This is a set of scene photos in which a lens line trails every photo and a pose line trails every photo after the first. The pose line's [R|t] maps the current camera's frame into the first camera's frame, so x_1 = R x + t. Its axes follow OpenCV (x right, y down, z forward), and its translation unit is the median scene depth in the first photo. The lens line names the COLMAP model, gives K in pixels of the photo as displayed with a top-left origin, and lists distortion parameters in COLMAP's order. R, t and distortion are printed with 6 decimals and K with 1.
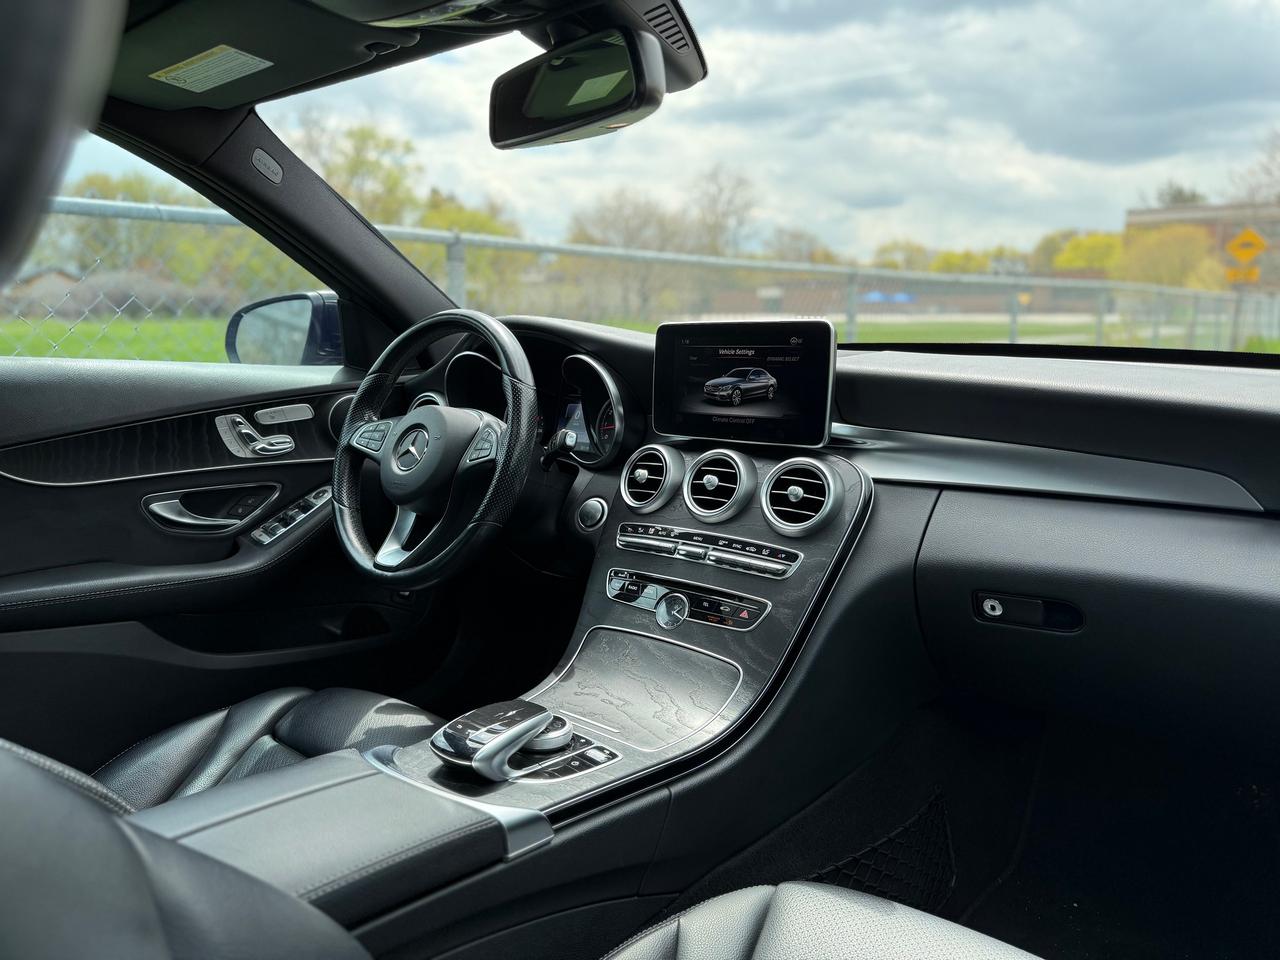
lens RADIAL K [[853.0, 0, 644.0], [0, 853.0, 530.7], [0, 0, 1]] dist [0.047229, 0.000009]
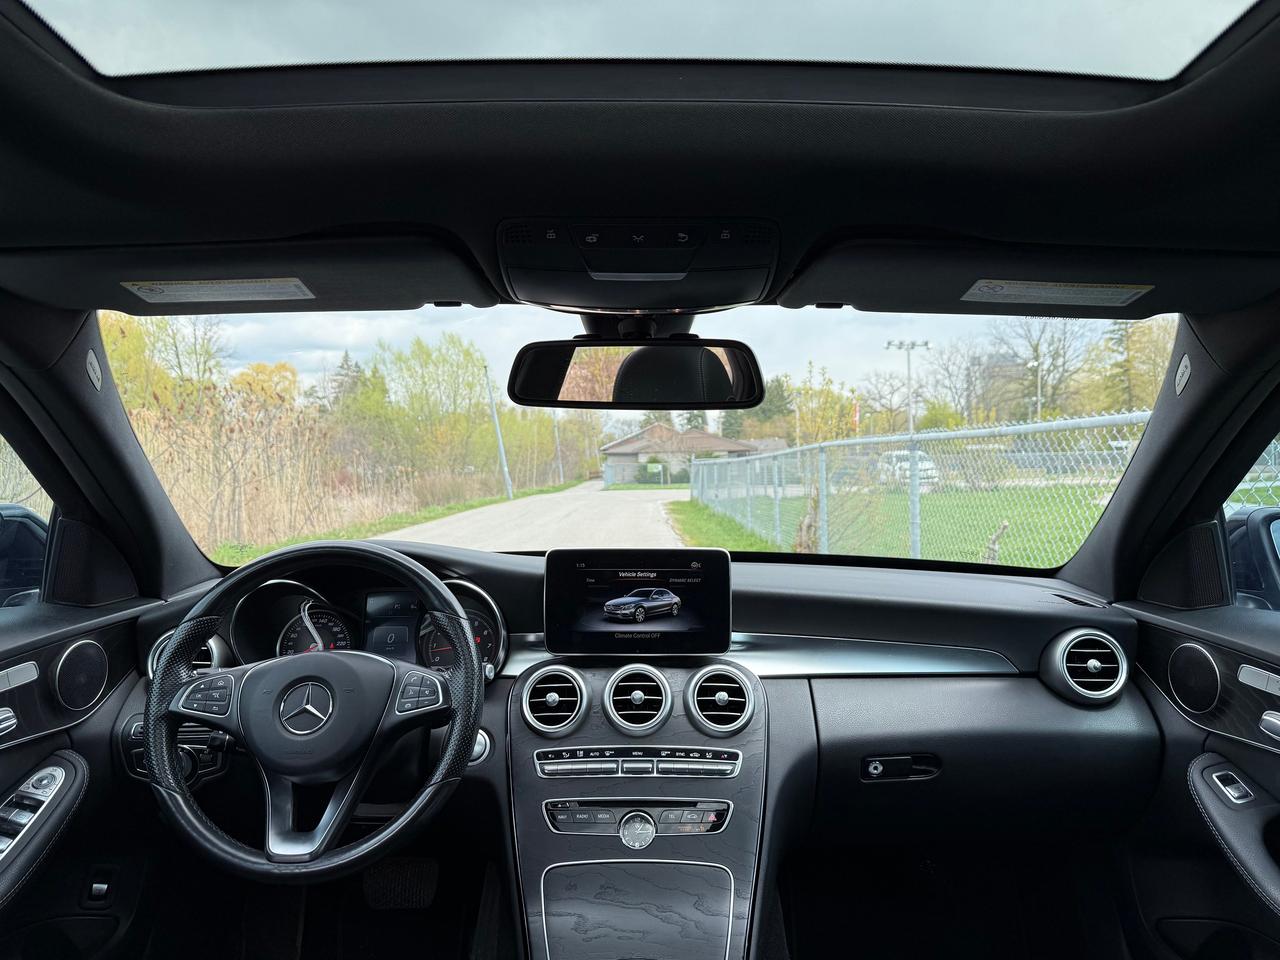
lens RADIAL K [[865.9, 0, 640.0], [0, 865.9, 480.0], [0, 0, 1]] dist [0.035495, -0.001100]
pose [[0.783303, 0.028819, 0.620972, -0.598584], [0.135623, 0.966939, -0.215952, -0.083697], [-0.606665, 0.253374, 0.753498, 0.112691]]
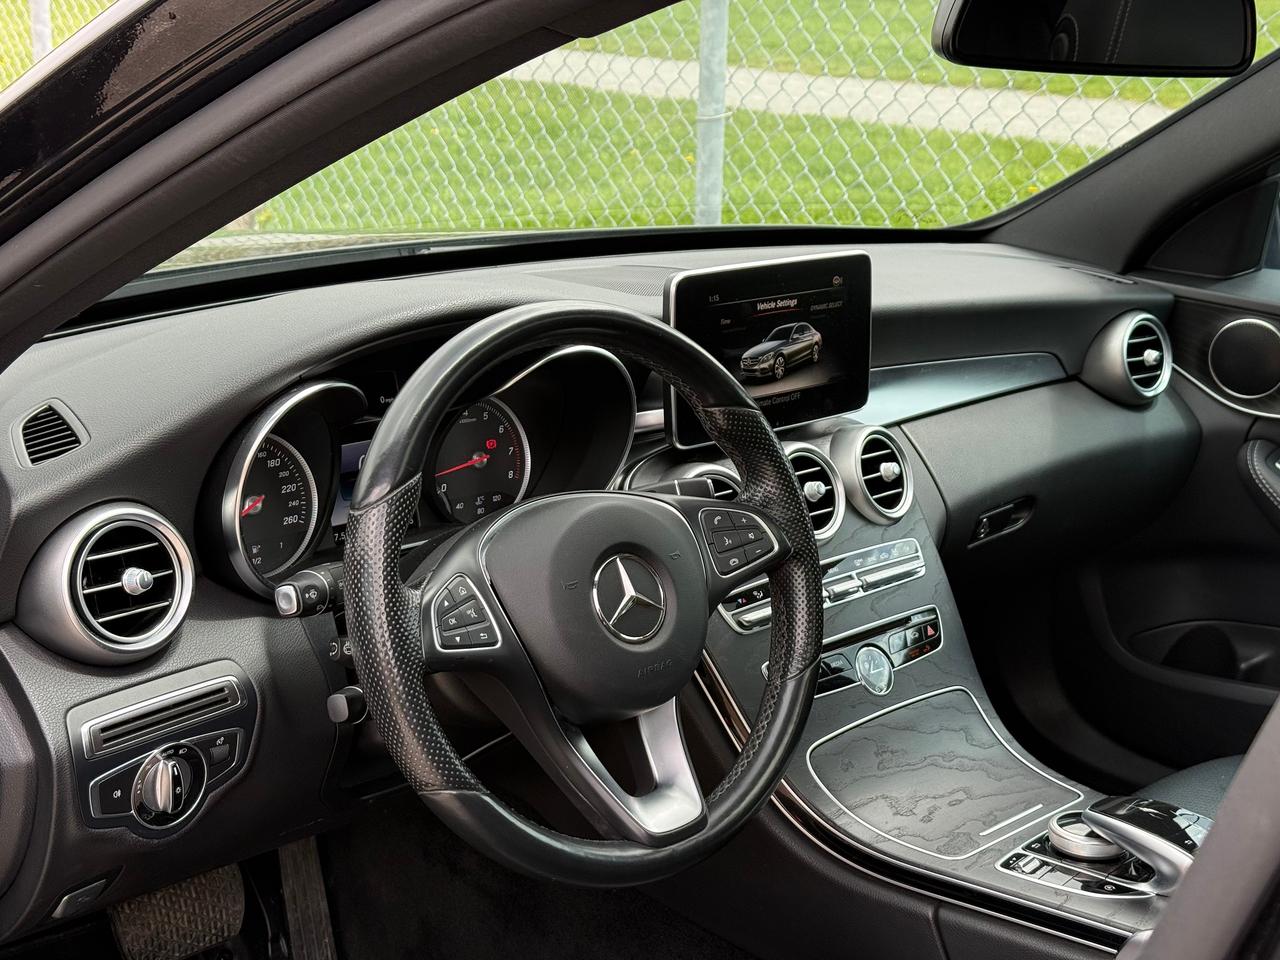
lens RADIAL K [[1821.2, 0, 640.0], [0, 1821.2, 480.0], [0, 0, 1]] dist [0.218562, -0.447795]
pose [[0.130341, -0.240174, 0.961939, -1.375905], [0.205489, 0.955693, 0.210772, -0.410034], [-0.969941, 0.170196, 0.173919, 0.875789]]
